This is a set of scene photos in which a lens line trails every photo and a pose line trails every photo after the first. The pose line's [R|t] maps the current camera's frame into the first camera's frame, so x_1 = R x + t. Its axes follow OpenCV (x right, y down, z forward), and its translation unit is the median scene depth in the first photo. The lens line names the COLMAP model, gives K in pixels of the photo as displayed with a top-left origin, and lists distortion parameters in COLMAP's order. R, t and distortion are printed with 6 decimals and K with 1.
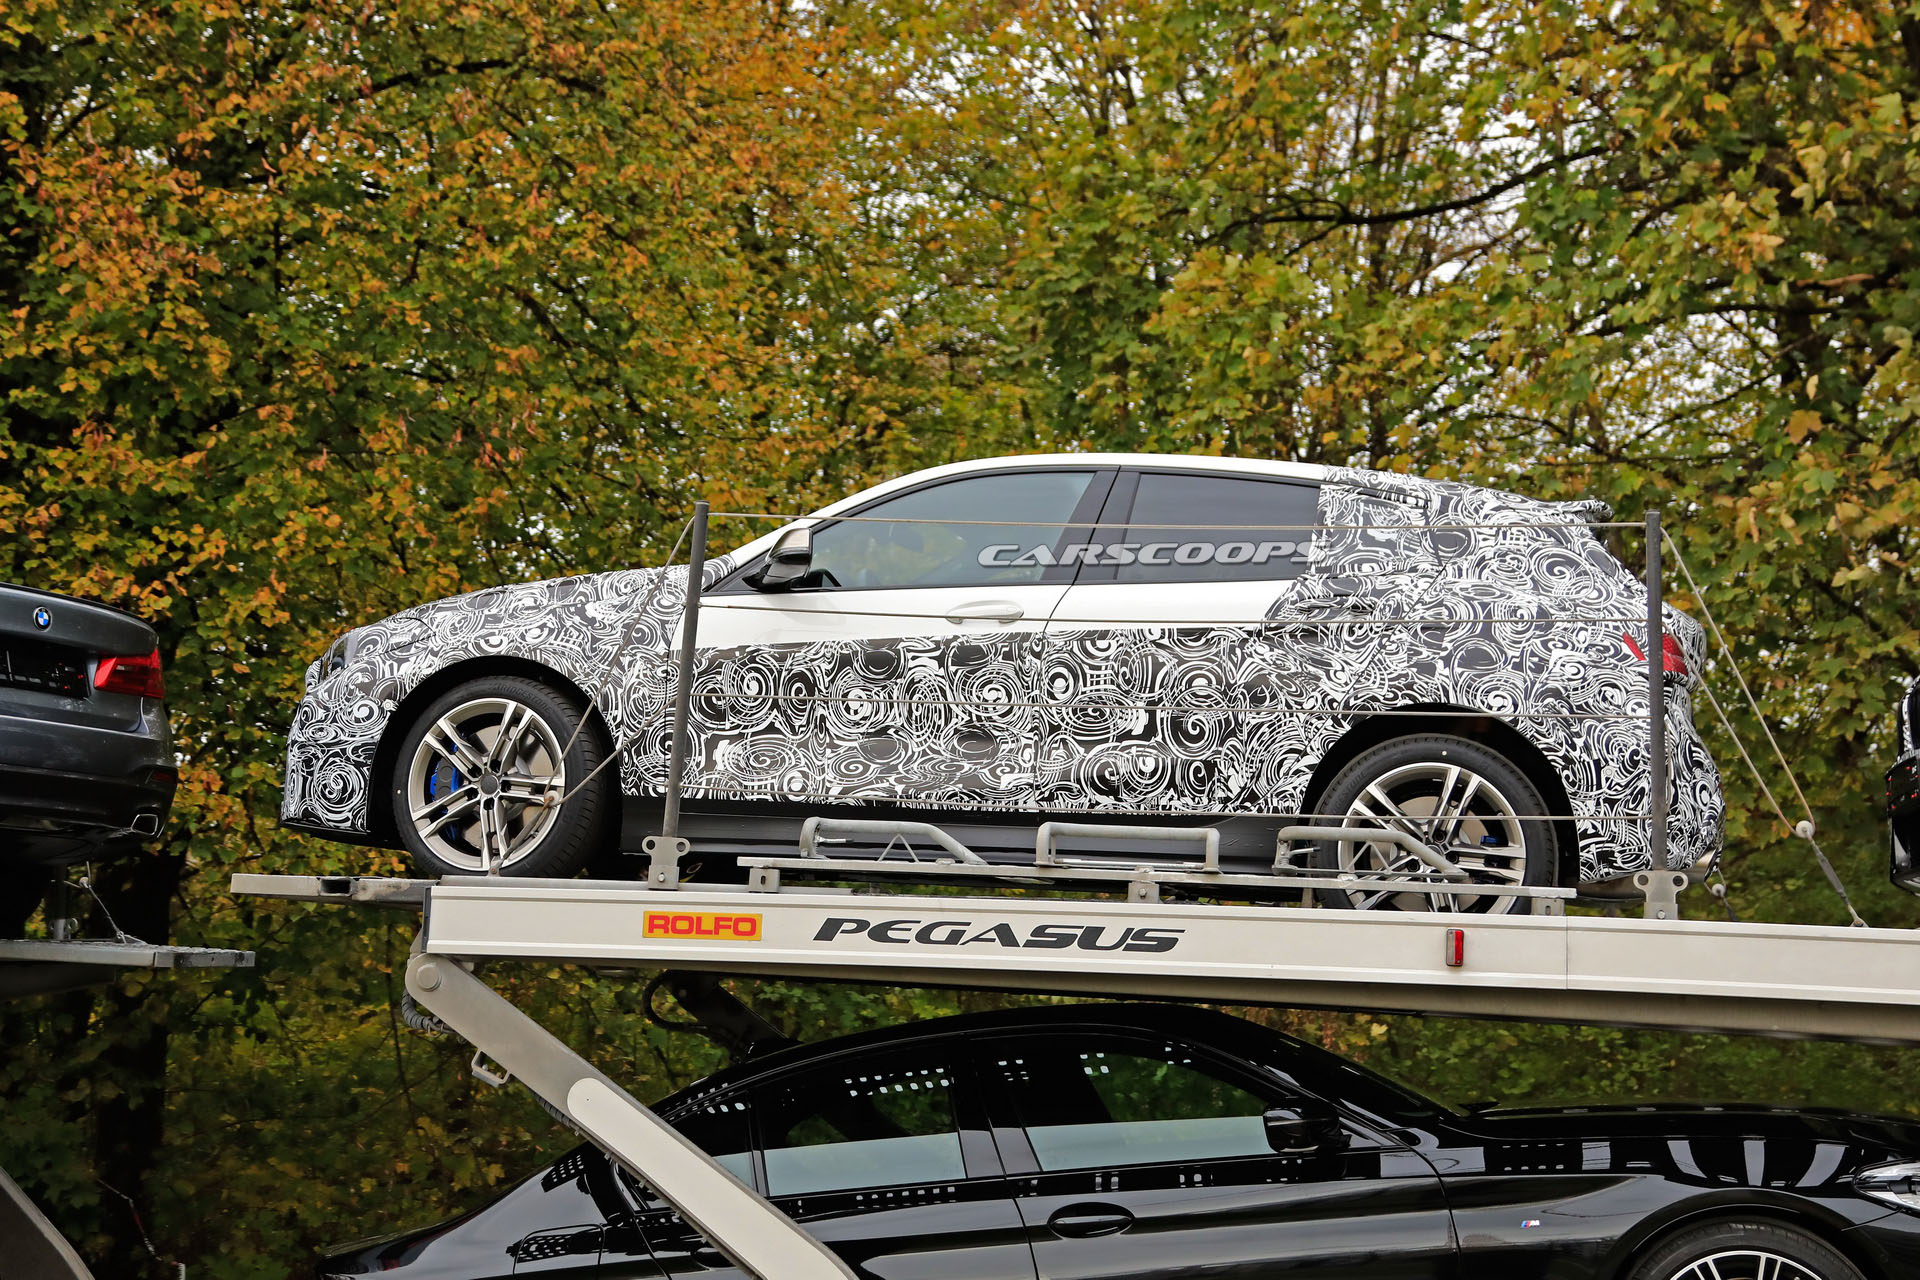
lens RADIAL K [[2516.3, 0, 960.0], [0, 2516.3, 640.0], [0, 0, 1]] dist [0.039785, -0.046281]
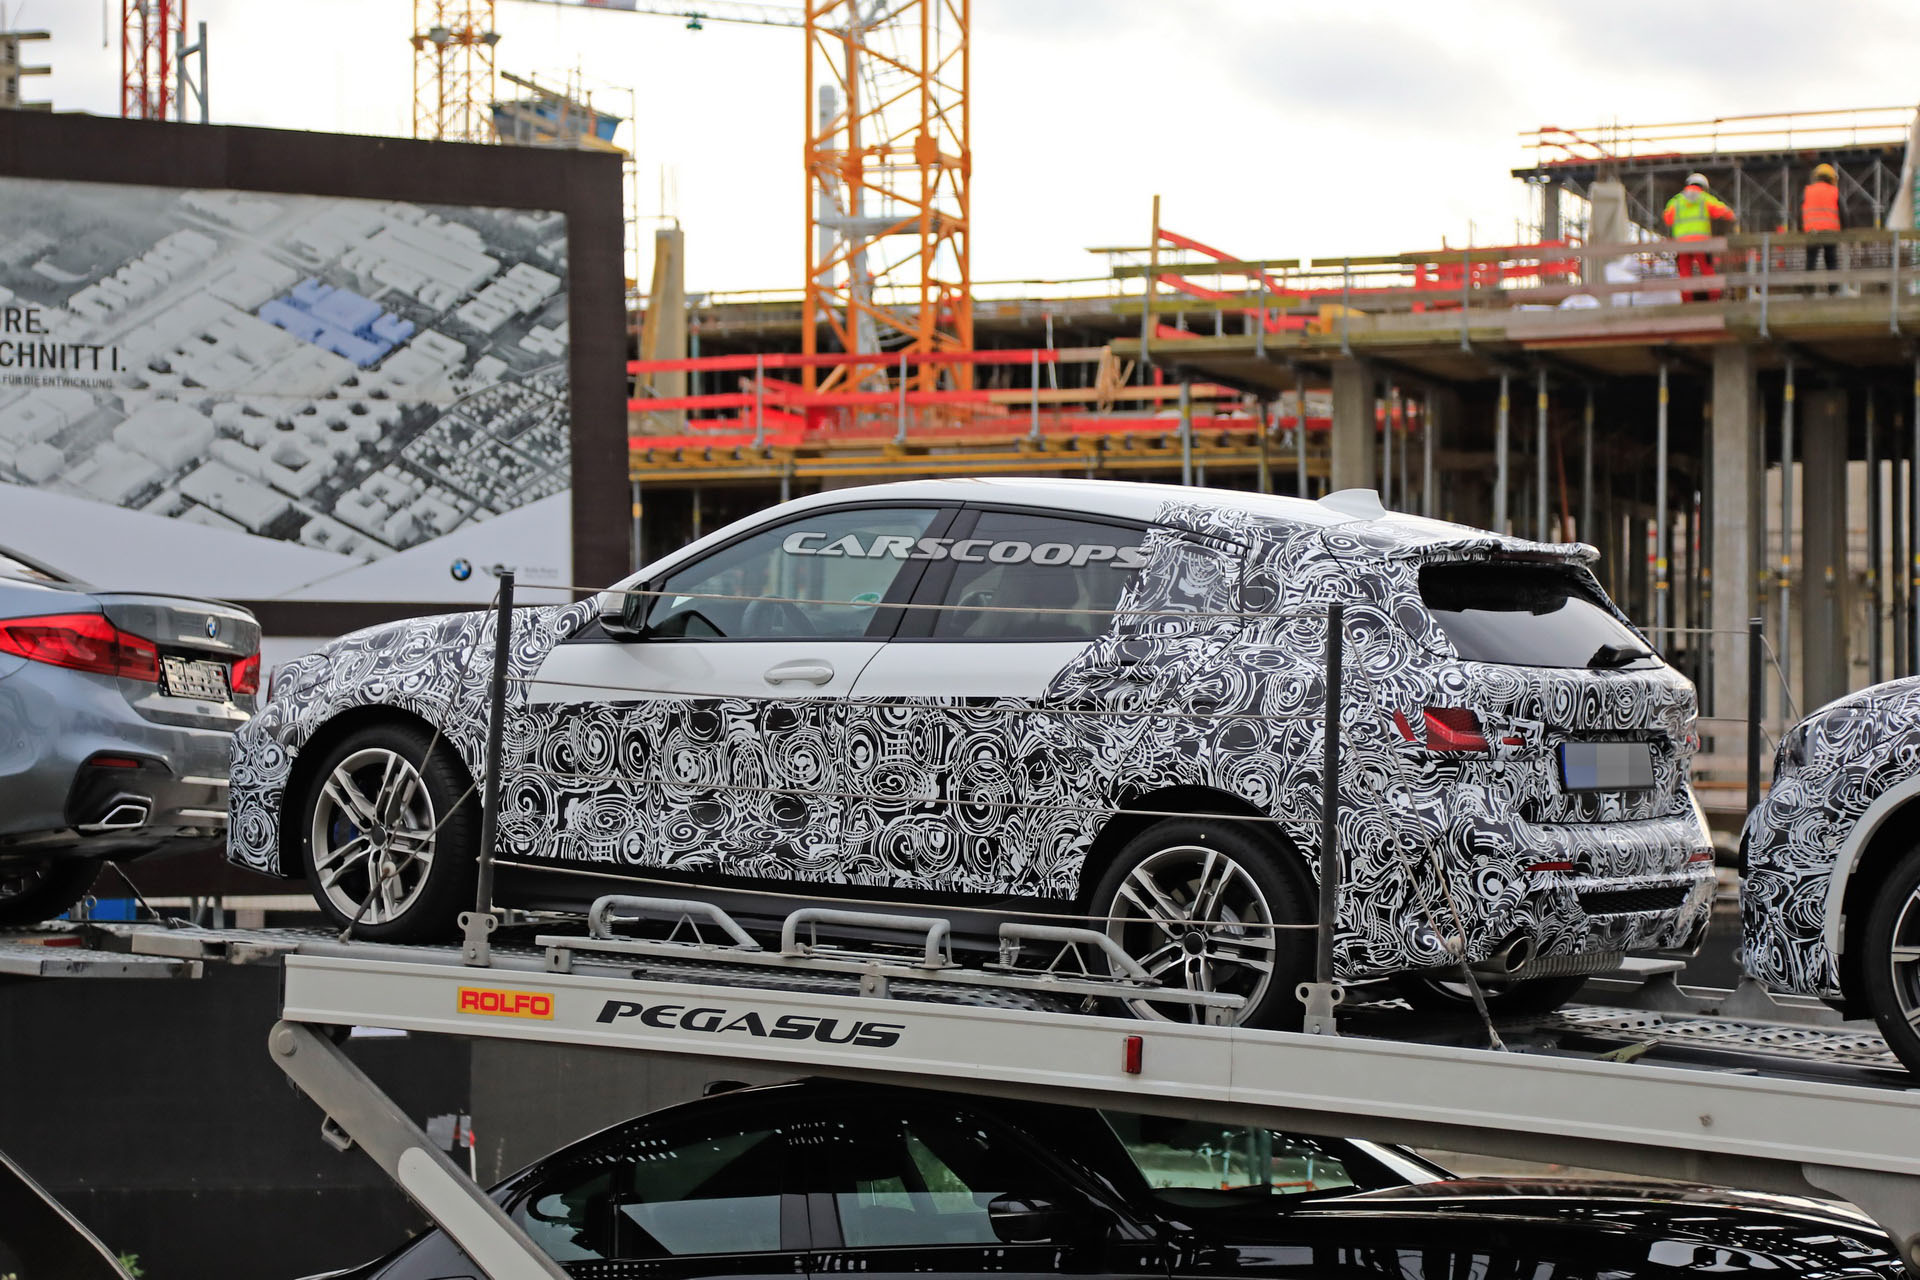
lens RADIAL K [[4475.1, 0, 955.7], [0, 4475.1, 721.8], [0, 0, 1]] dist [0.254336, 0.208272]
pose [[0.930126, 0.002218, -0.367234, 0.700560], [0.054888, 0.987910, 0.144987, -0.239674], [0.363116, -0.155013, 0.918759, -0.553713]]
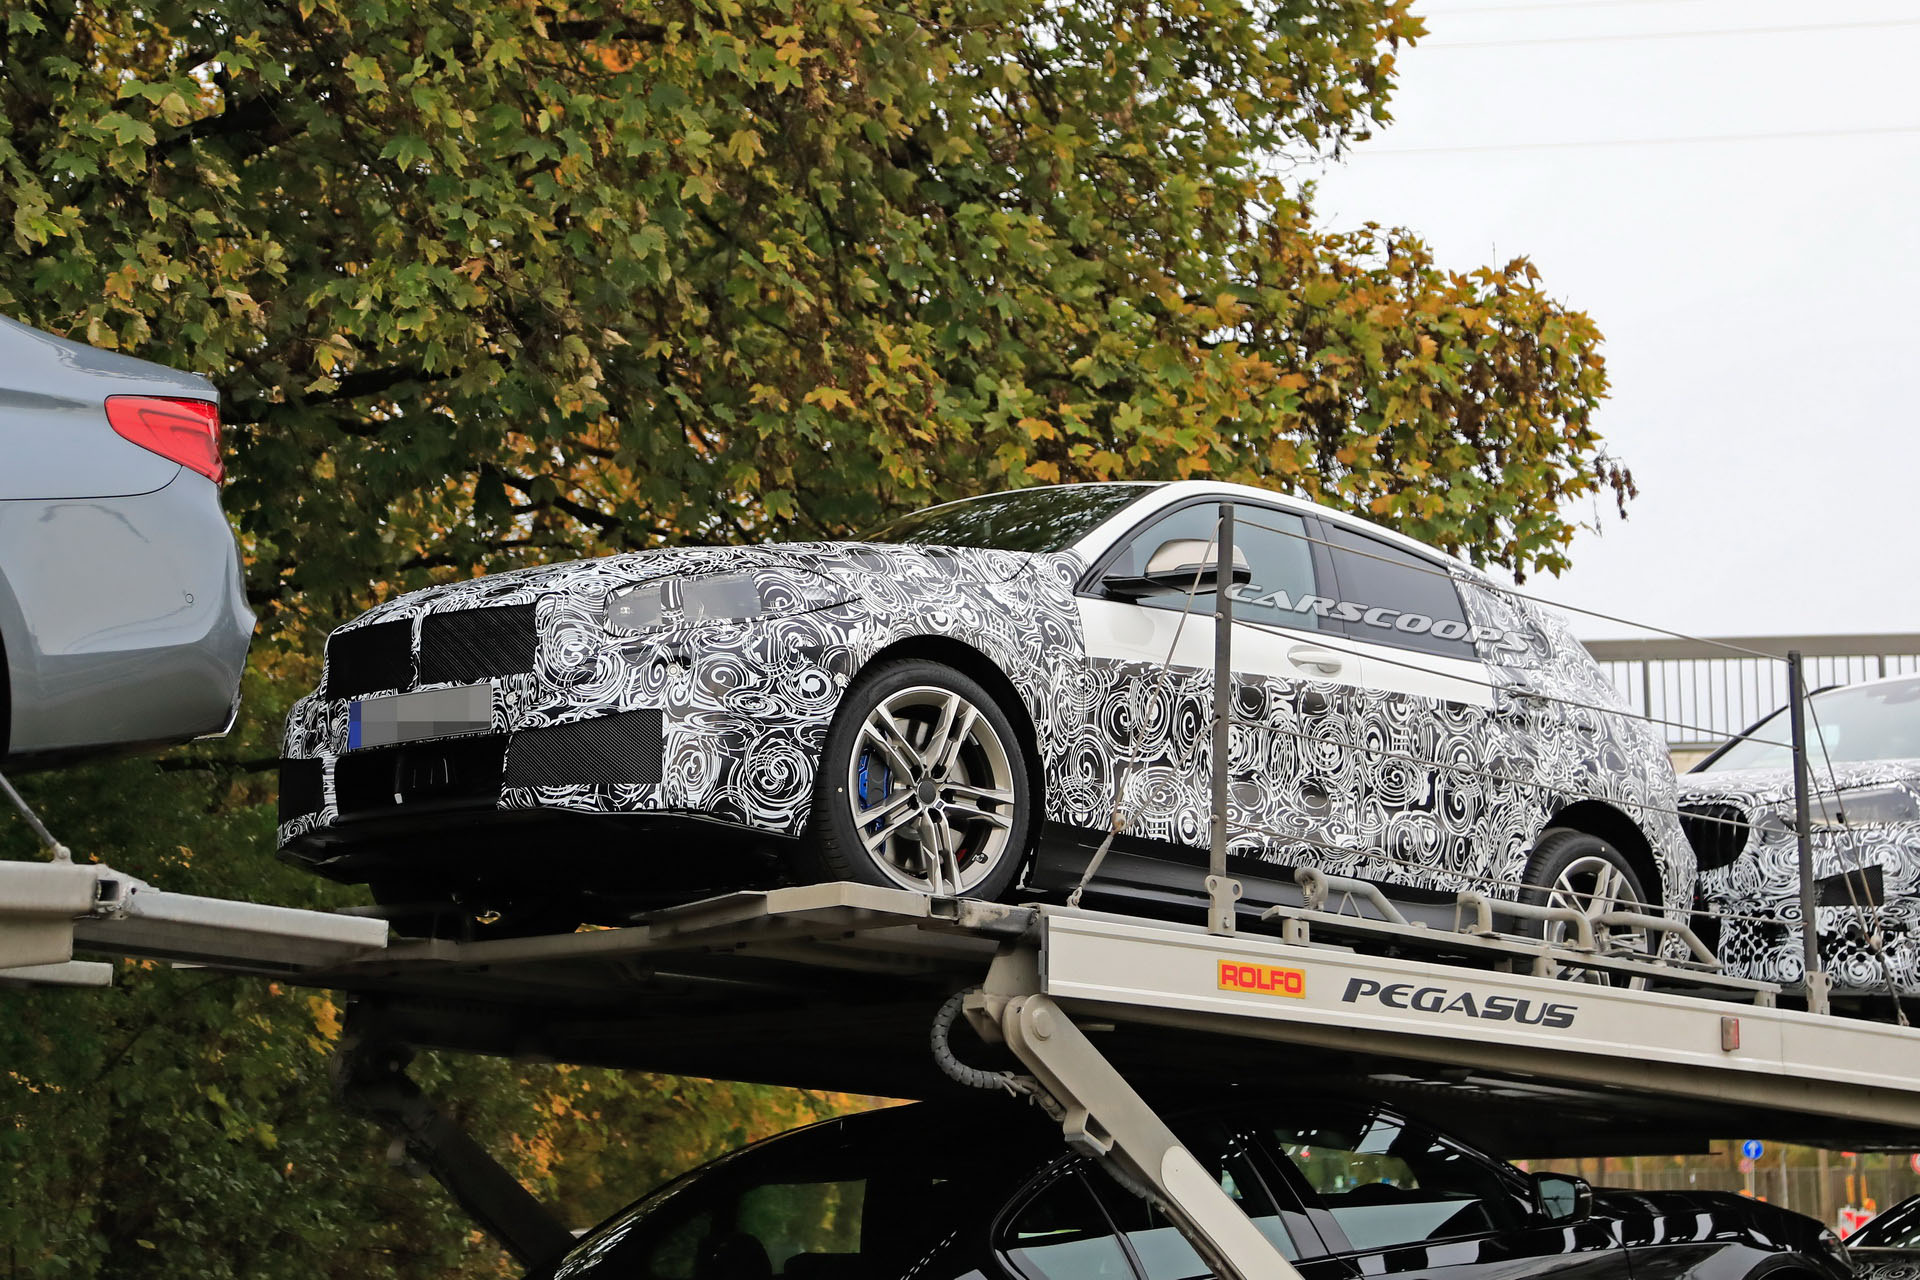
lens RADIAL K [[4435.6, 0, 964.5], [0, 4435.6, 497.7], [0, 0, 1]] dist [-0.055514, 1.121005]
pose [[0.535551, 0.140903, 0.832666, -1.456794], [-0.123520, 0.988449, -0.087819, 0.091777], [-0.835421, -0.055819, 0.546769, 0.216455]]
